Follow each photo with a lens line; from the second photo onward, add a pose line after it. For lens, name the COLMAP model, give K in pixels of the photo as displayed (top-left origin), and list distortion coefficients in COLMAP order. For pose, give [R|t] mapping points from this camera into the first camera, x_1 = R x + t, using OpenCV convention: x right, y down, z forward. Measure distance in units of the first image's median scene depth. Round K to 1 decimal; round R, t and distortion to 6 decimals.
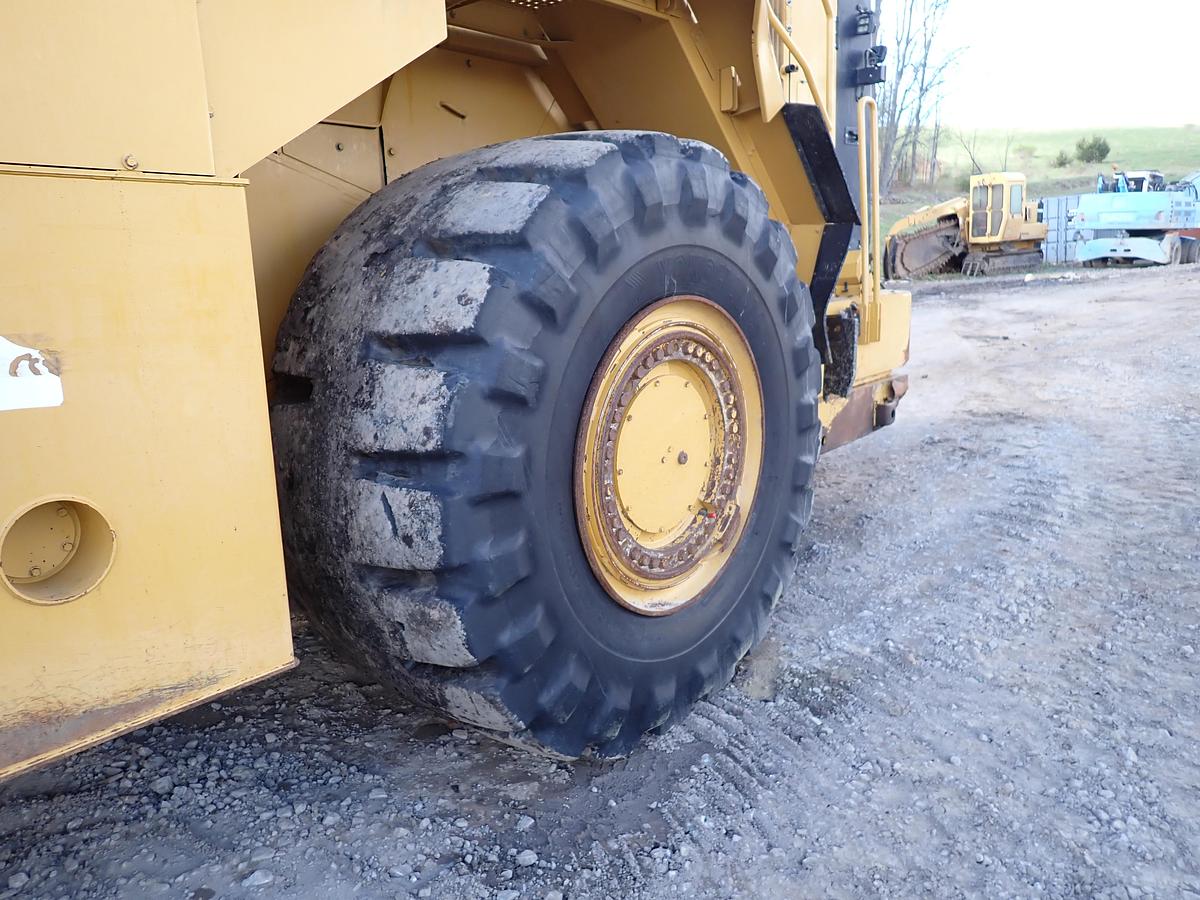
lens RADIAL K [[876.6, 0, 600.2], [0, 876.6, 445.8], [0, 0, 1]] dist [0.010951, -0.032320]
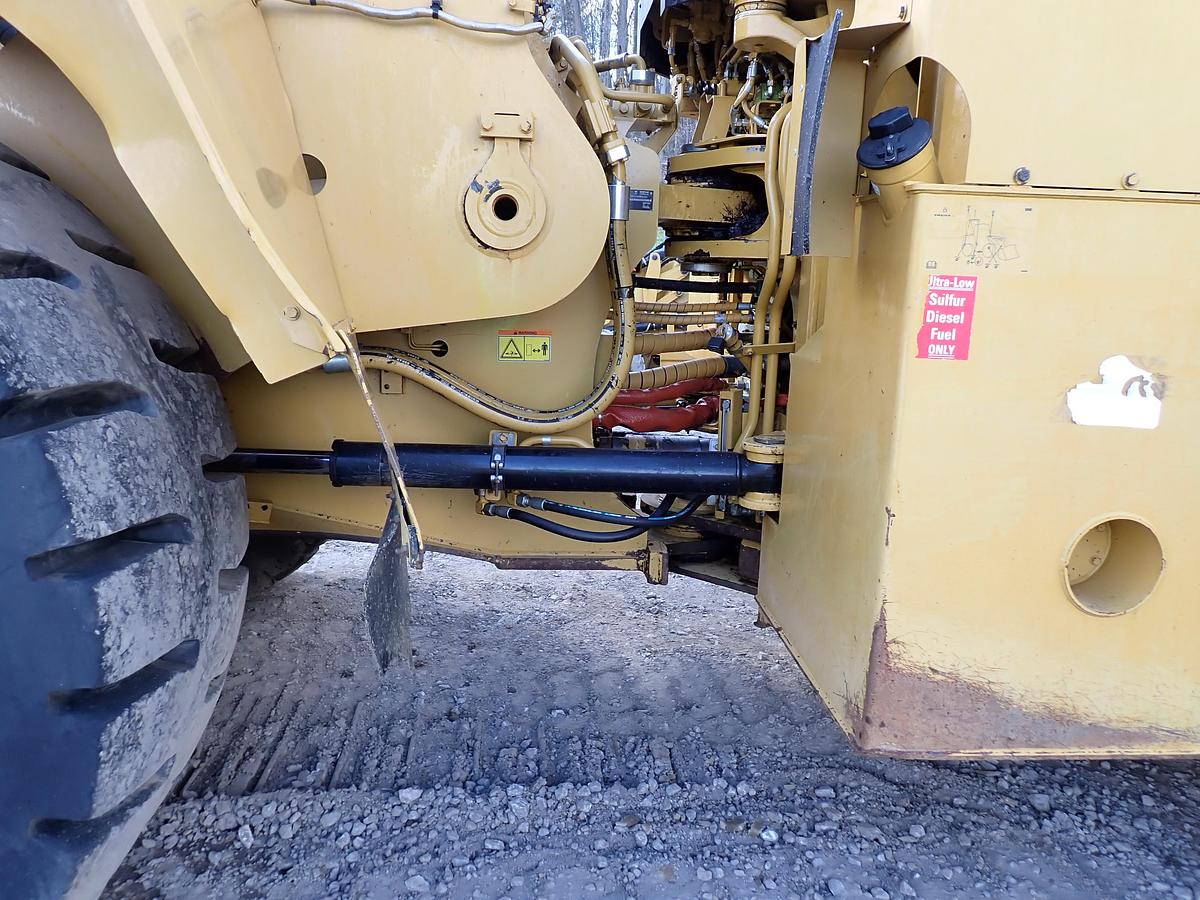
lens RADIAL K [[876.6, 0, 600.2], [0, 876.6, 445.8], [0, 0, 1]] dist [0.010951, -0.032320]
pose [[0.685923, 0.185088, -0.703741, -0.240935], [-0.196430, 0.978305, 0.065843, 0.023047], [0.700660, 0.093073, 0.707399, -0.117489]]
